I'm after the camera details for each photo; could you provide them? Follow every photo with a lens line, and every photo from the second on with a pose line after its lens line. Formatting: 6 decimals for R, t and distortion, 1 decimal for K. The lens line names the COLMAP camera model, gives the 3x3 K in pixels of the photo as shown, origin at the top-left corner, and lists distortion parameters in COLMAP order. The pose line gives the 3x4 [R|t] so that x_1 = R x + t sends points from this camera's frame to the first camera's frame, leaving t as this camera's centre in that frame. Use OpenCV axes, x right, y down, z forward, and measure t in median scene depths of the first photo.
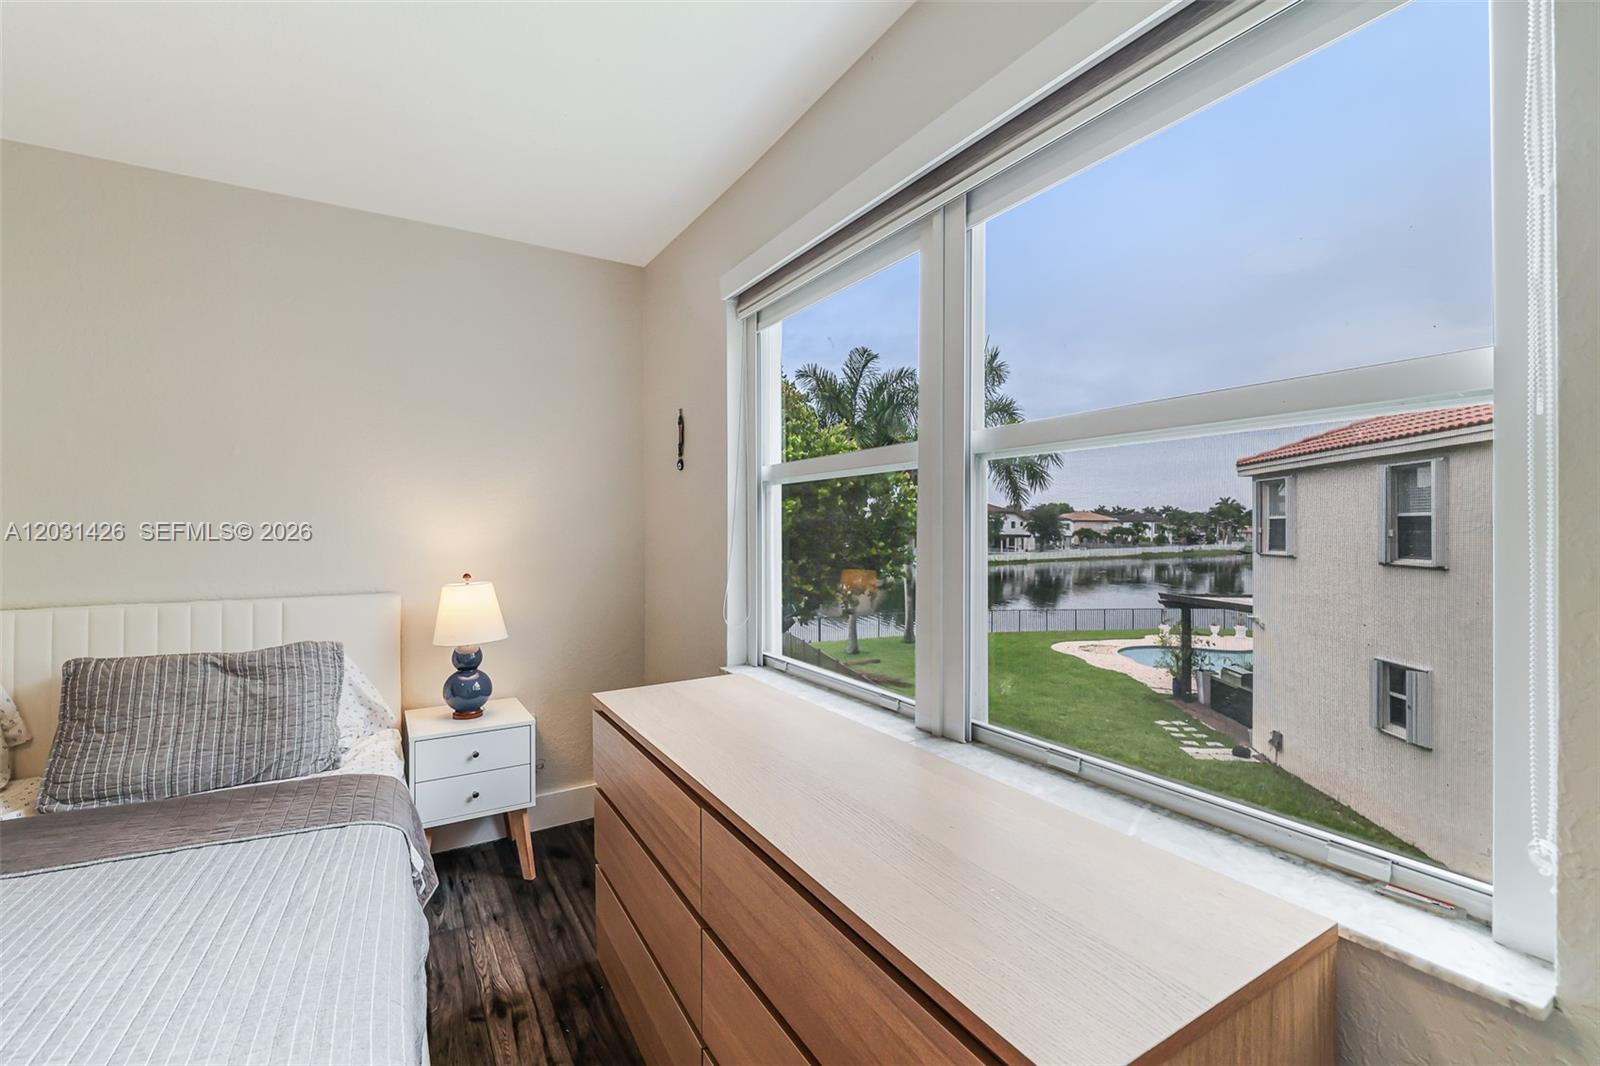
lens RADIAL K [[656.8, 0, 789.1], [0, 656.8, 523.5], [0, 0, 1]] dist [-0.000304, 0.000059]
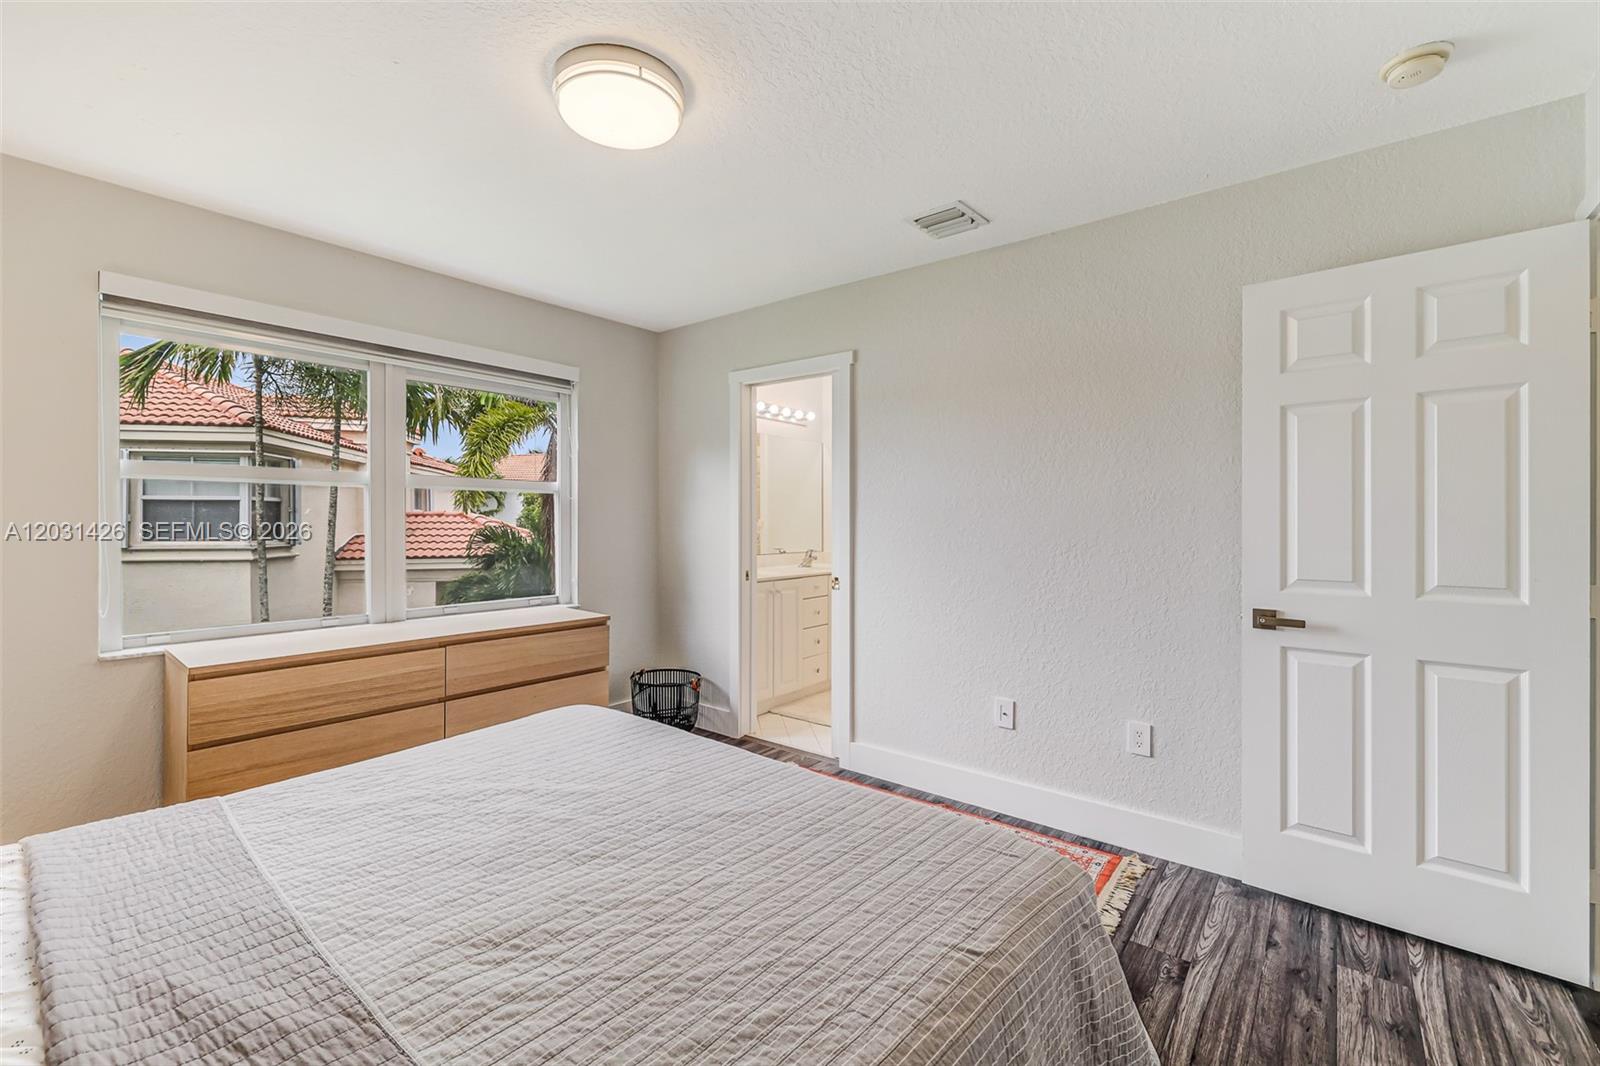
lens RADIAL K [[676.5, 0, 784.4], [0, 676.5, 526.1], [0, 0, 1]] dist [-0.000063, -0.000226]
pose [[-0.358443, -0.006454, 0.933529, -0.977287], [-0.008418, 0.999958, 0.003681, 0.002526], [-0.933514, -0.006539, -0.358482, 0.273434]]
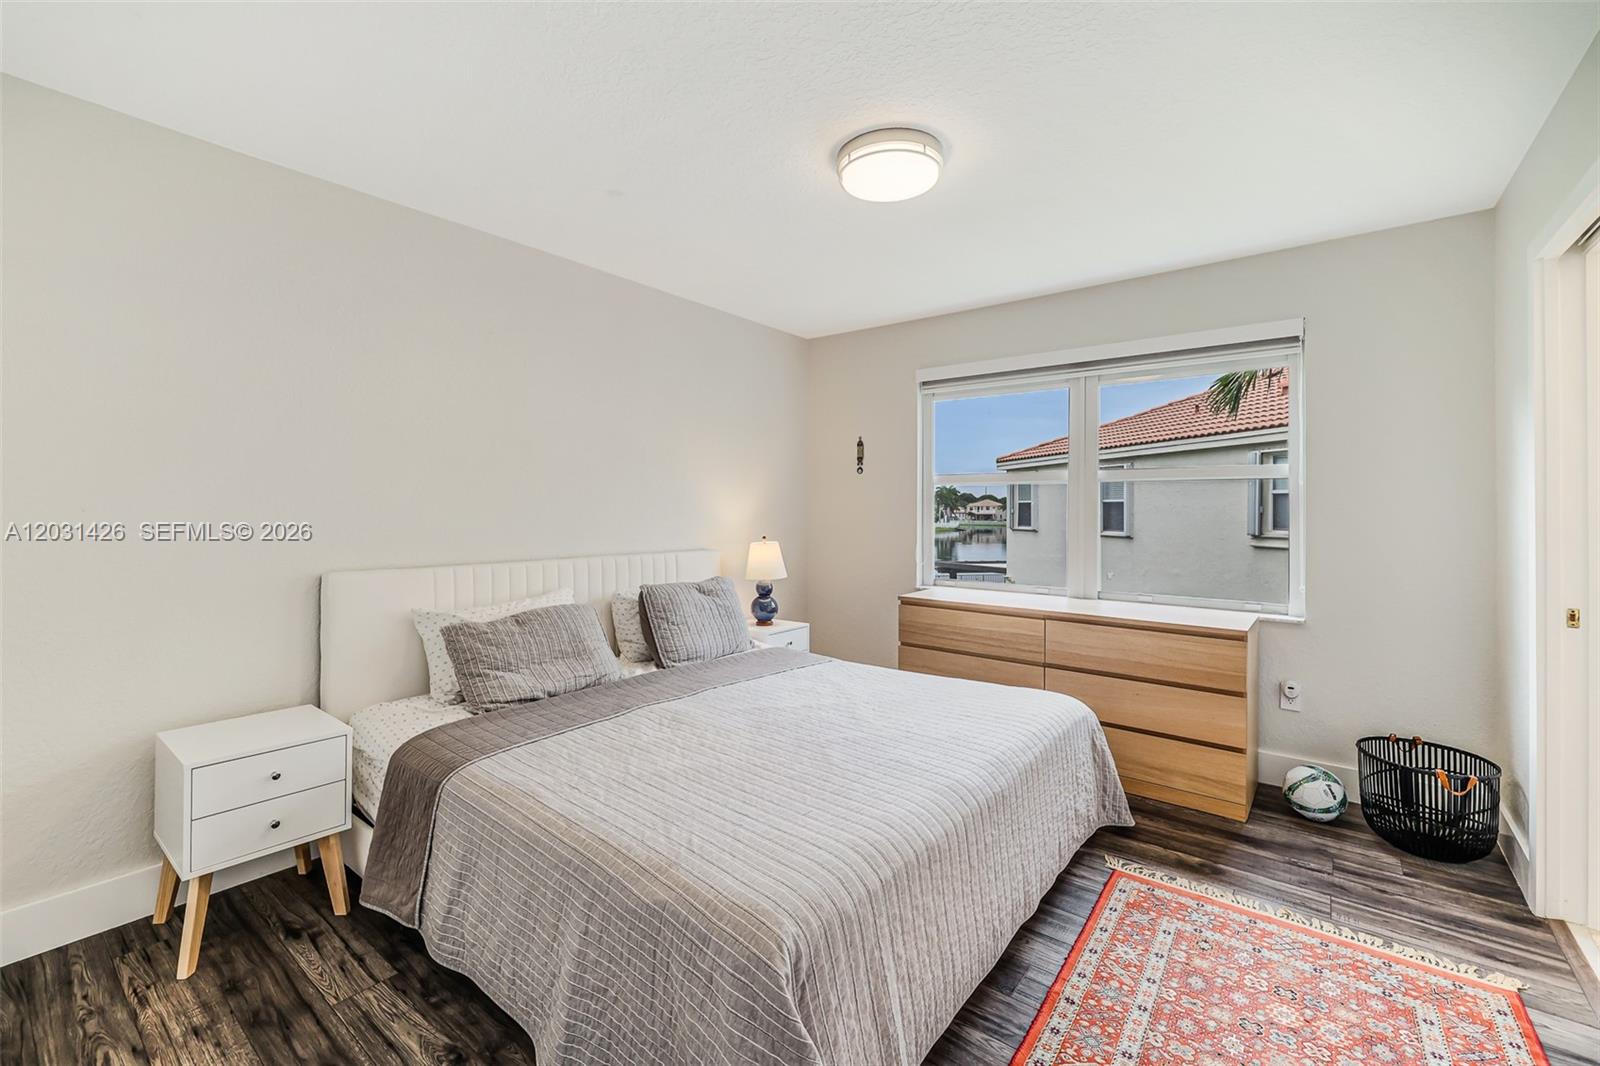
lens RADIAL K [[676.5, 0, 784.4], [0, 676.5, 526.1], [0, 0, 1]] dist [-0.000063, -0.000226]
pose [[0.932624, -0.002680, 0.360840, -0.748136], [-0.010222, 0.999375, 0.033843, -0.005506], [-0.360705, -0.035251, 0.932013, -0.399231]]
